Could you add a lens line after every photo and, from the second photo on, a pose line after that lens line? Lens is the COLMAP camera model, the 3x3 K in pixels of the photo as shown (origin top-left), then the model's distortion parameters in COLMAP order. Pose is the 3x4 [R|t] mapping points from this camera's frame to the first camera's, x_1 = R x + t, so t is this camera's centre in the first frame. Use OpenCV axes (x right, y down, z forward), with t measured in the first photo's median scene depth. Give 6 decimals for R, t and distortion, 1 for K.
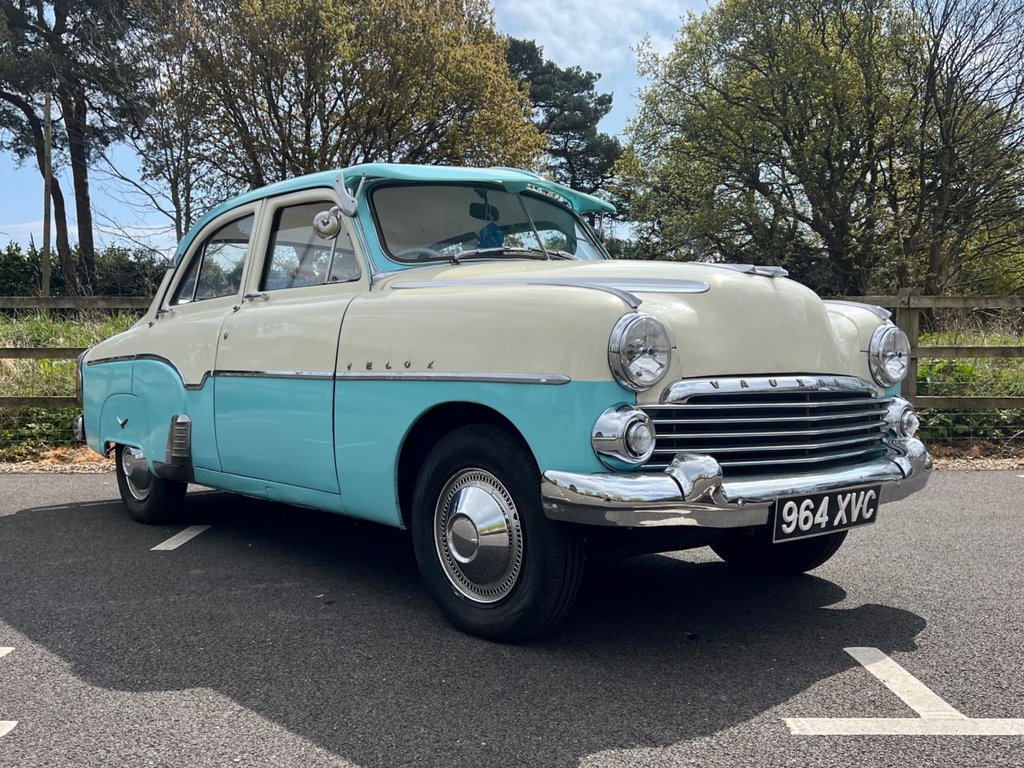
lens RADIAL K [[996.1, 0, 489.5], [0, 996.1, 409.9], [0, 0, 1]] dist [0.019172, 0.004354]
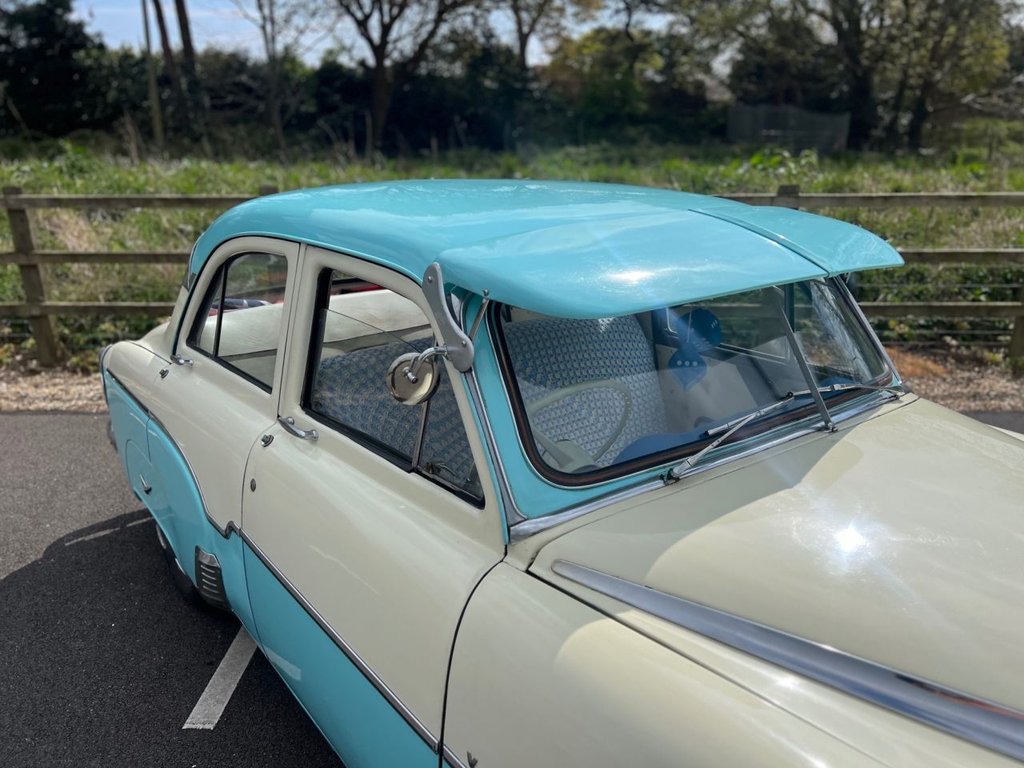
lens RADIAL K [[780.0, 0, 524.3], [0, 780.0, 382.8], [0, 0, 1]] dist [0.008104, 0.001538]
pose [[0.999905, 0.001352, -0.013752, -0.064489], [0.002229, 0.966377, 0.257120, -0.185260], [0.013638, -0.257126, 0.966282, 0.394072]]
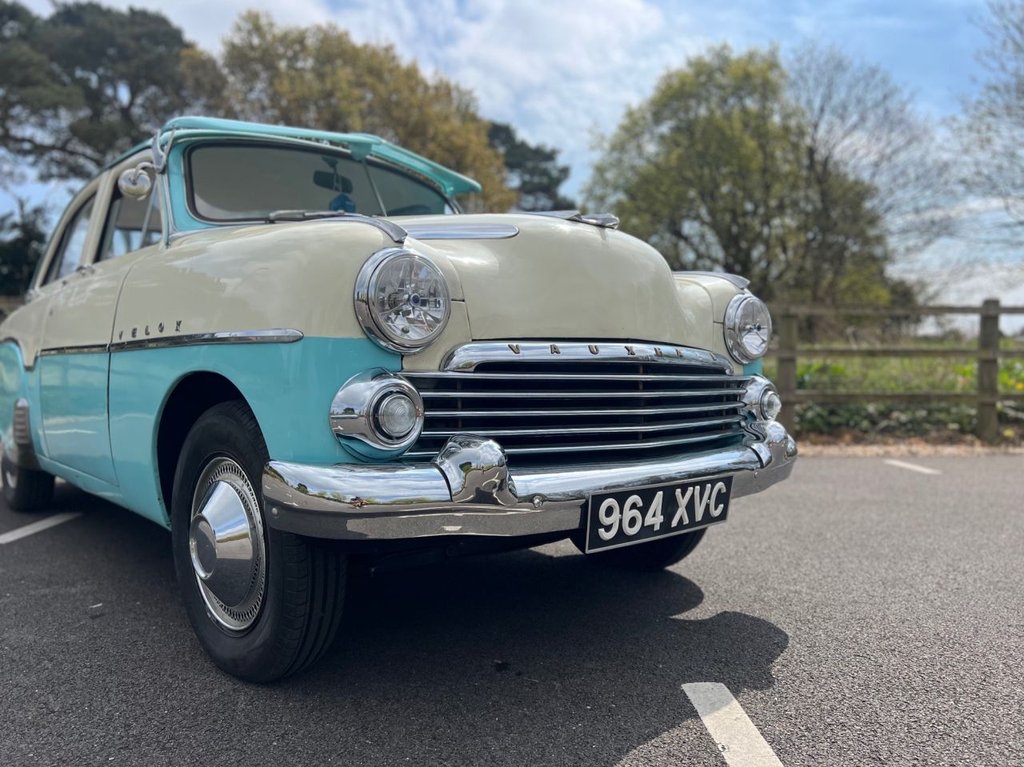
lens RADIAL K [[765.7, 0, 512.0], [0, 765.7, 383.5], [0, 0, 1]] dist [0.026409, -0.004372]
pose [[0.999188, 0.003957, 0.040087, 0.096103], [-0.002607, 0.999430, -0.033668, 0.010650], [-0.040198, 0.033536, 0.998629, 0.192658]]
